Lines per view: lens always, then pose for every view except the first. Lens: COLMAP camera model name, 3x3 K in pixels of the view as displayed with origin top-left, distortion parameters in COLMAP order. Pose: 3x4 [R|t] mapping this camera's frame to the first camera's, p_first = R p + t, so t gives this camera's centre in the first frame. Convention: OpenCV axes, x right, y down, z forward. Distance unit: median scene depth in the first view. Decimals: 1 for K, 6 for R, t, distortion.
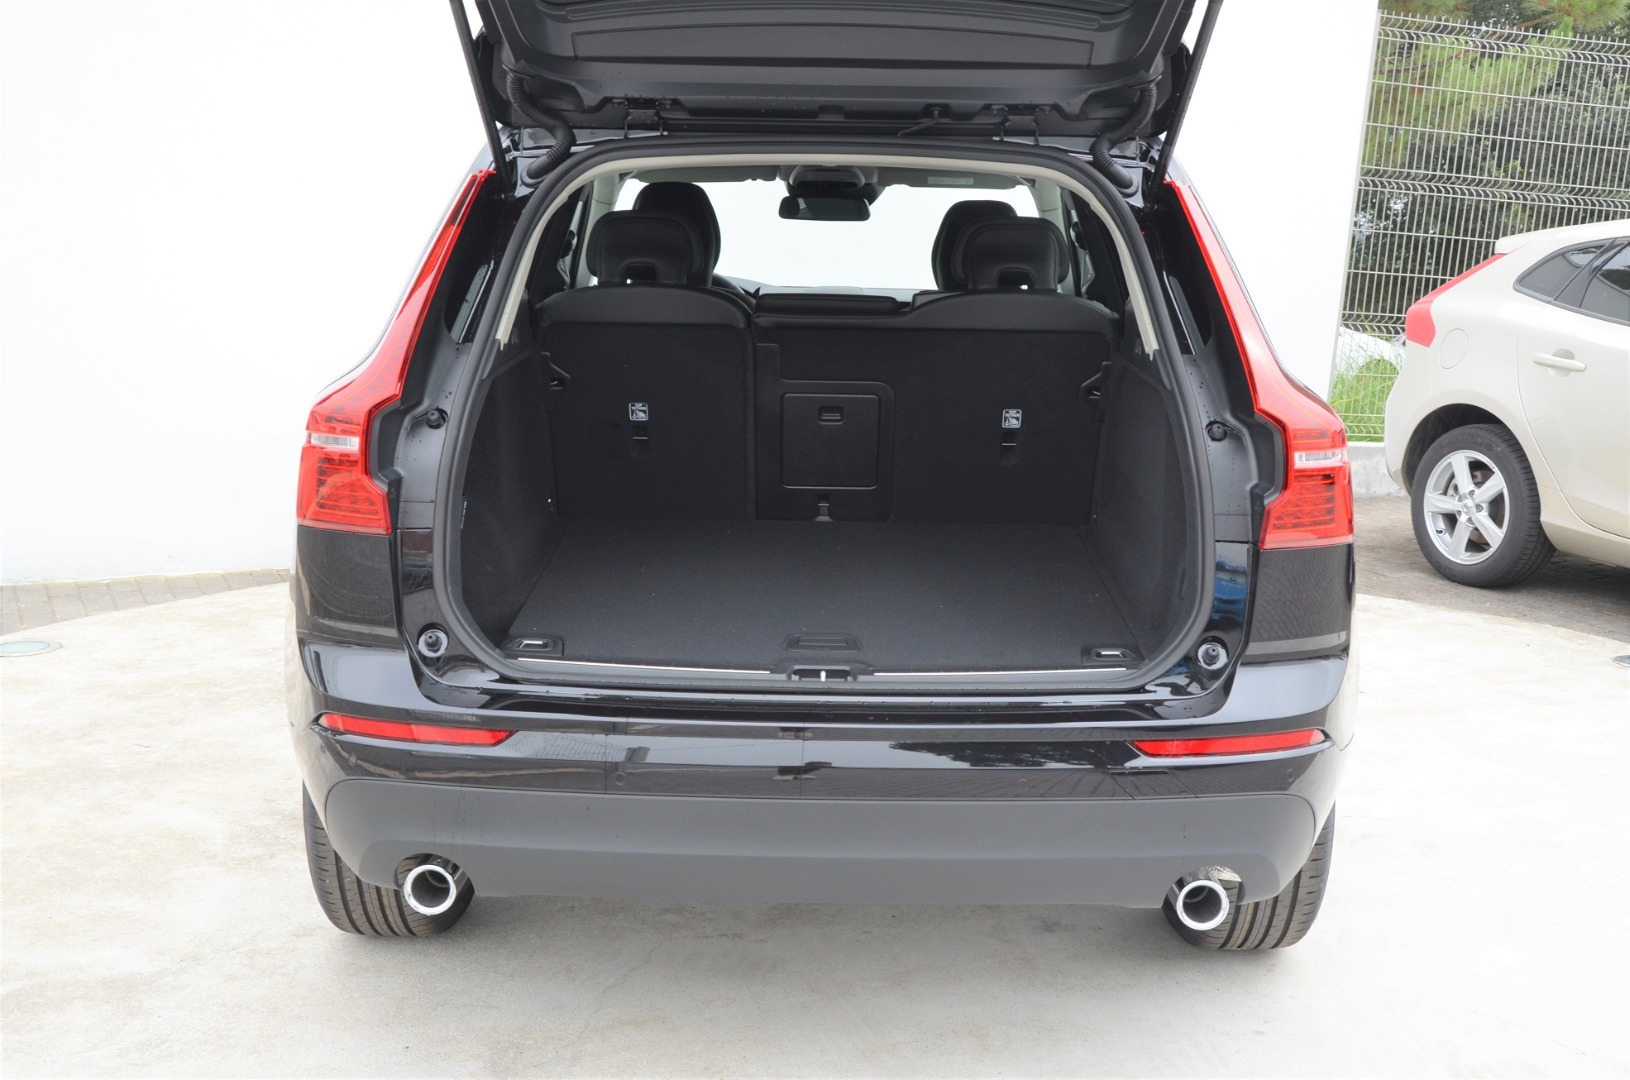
lens RADIAL K [[1978.5, 0, 815.0], [0, 1978.5, 540.0], [0, 0, 1]] dist [0.005075, 0.310741]
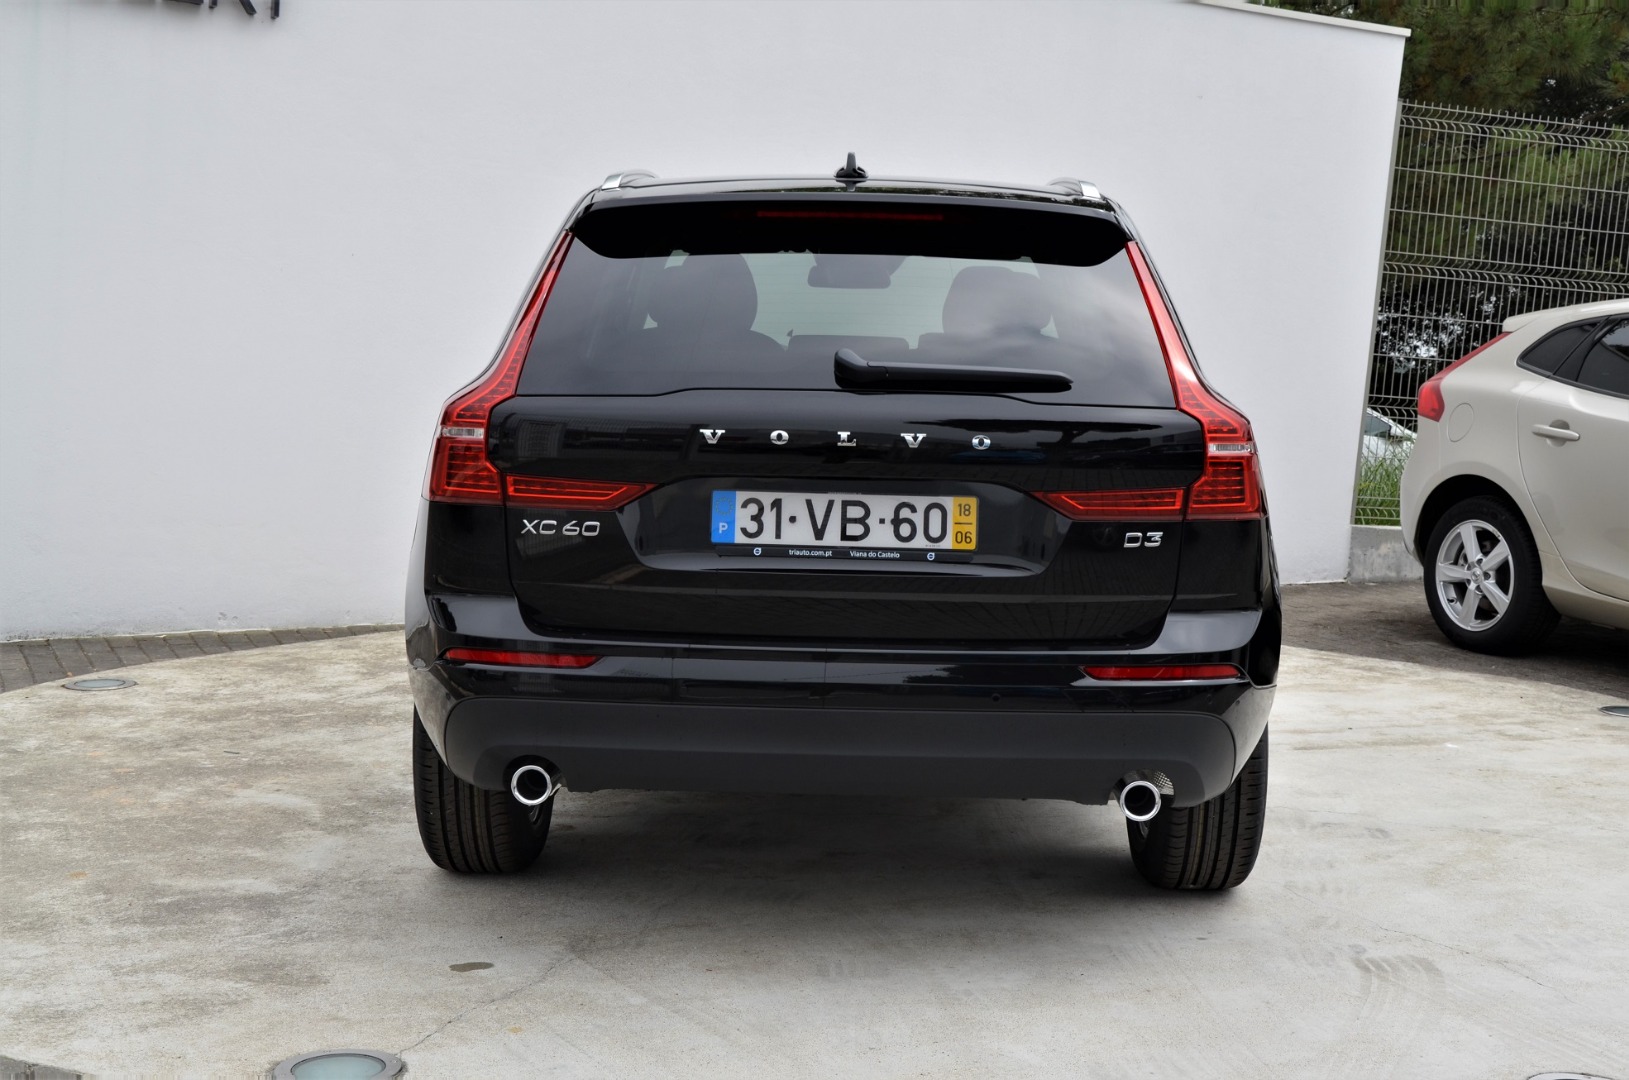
lens RADIAL K [[2322.7, 0, 814.5], [0, 2322.7, 540.0], [0, 0, 1]] dist [0.125185, 0.008758]
pose [[0.999902, 0.003438, -0.013598, 0.003273], [-0.004416, 0.997357, -0.072521, 0.057636], [0.013313, 0.072574, 0.997274, -0.226666]]
